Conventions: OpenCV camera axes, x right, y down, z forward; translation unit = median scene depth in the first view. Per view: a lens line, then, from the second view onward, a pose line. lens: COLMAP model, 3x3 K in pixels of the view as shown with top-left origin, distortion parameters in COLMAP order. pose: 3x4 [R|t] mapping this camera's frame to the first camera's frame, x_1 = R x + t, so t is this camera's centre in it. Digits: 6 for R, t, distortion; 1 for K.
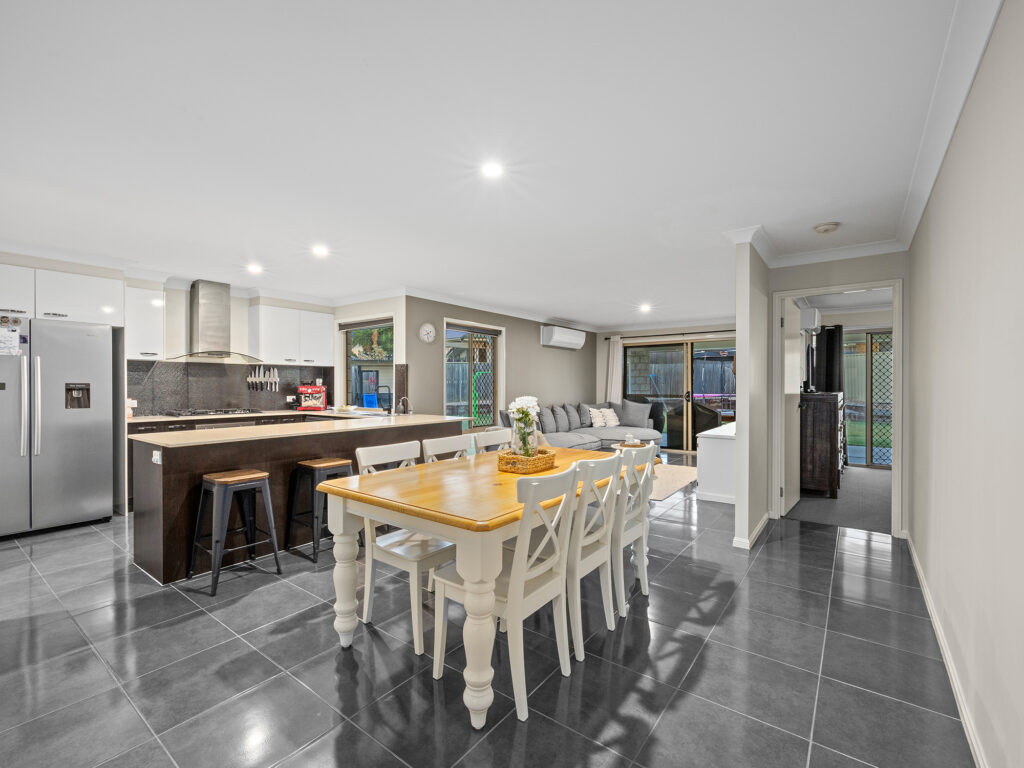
lens RADIAL K [[461.2, 0, 510.1], [0, 461.2, 386.9], [0, 0, 1]] dist [-0.001789, 0.000016]
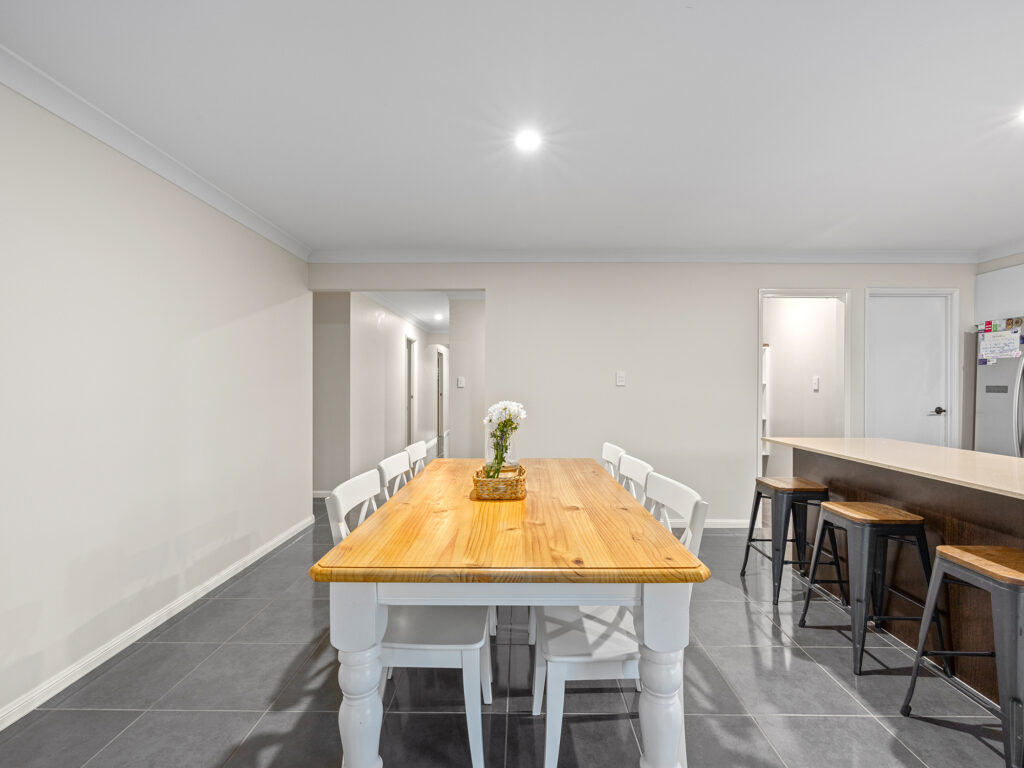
lens RADIAL K [[461.2, 0, 510.1], [0, 461.2, 386.9], [0, 0, 1]] dist [-0.001789, 0.000016]
pose [[-0.808300, -0.003207, -0.588763, 0.225726], [-0.008782, 0.999940, 0.006609, -0.002438], [0.588706, 0.010513, -0.808279, 0.756896]]
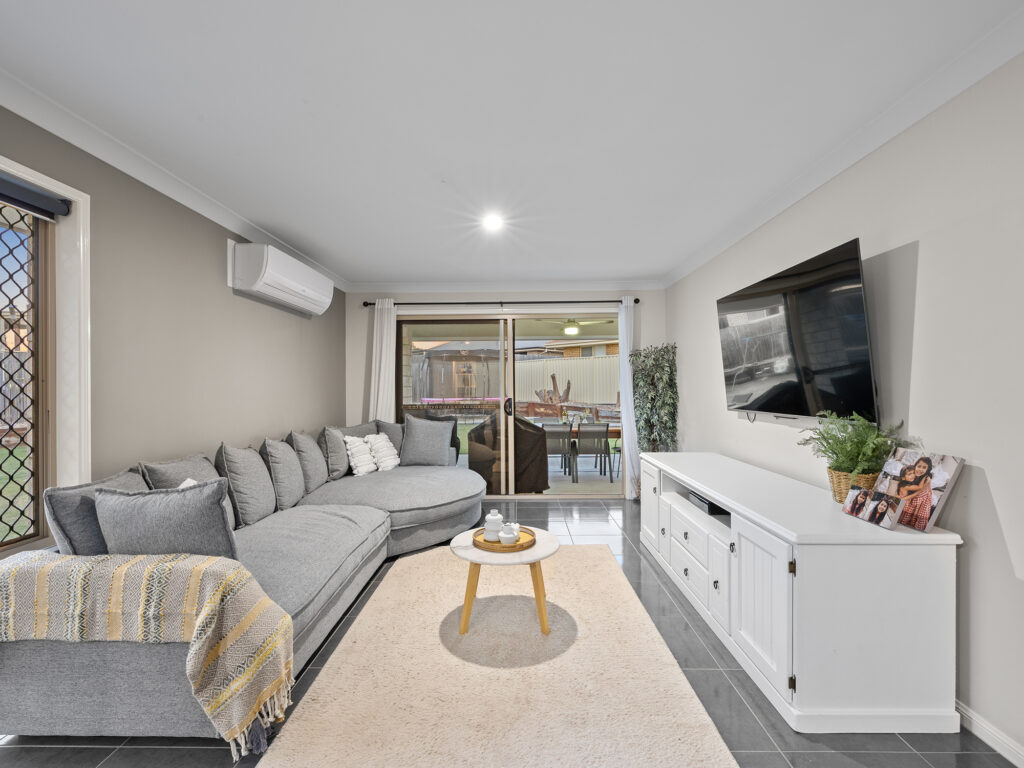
lens RADIAL K [[461.2, 0, 510.1], [0, 461.2, 386.9], [0, 0, 1]] dist [-0.001789, 0.000016]
pose [[0.807548, -0.002934, 0.589795, 0.040537], [0.006925, 0.999966, -0.004507, -0.004575], [-0.589762, 0.007723, 0.807540, 0.760714]]
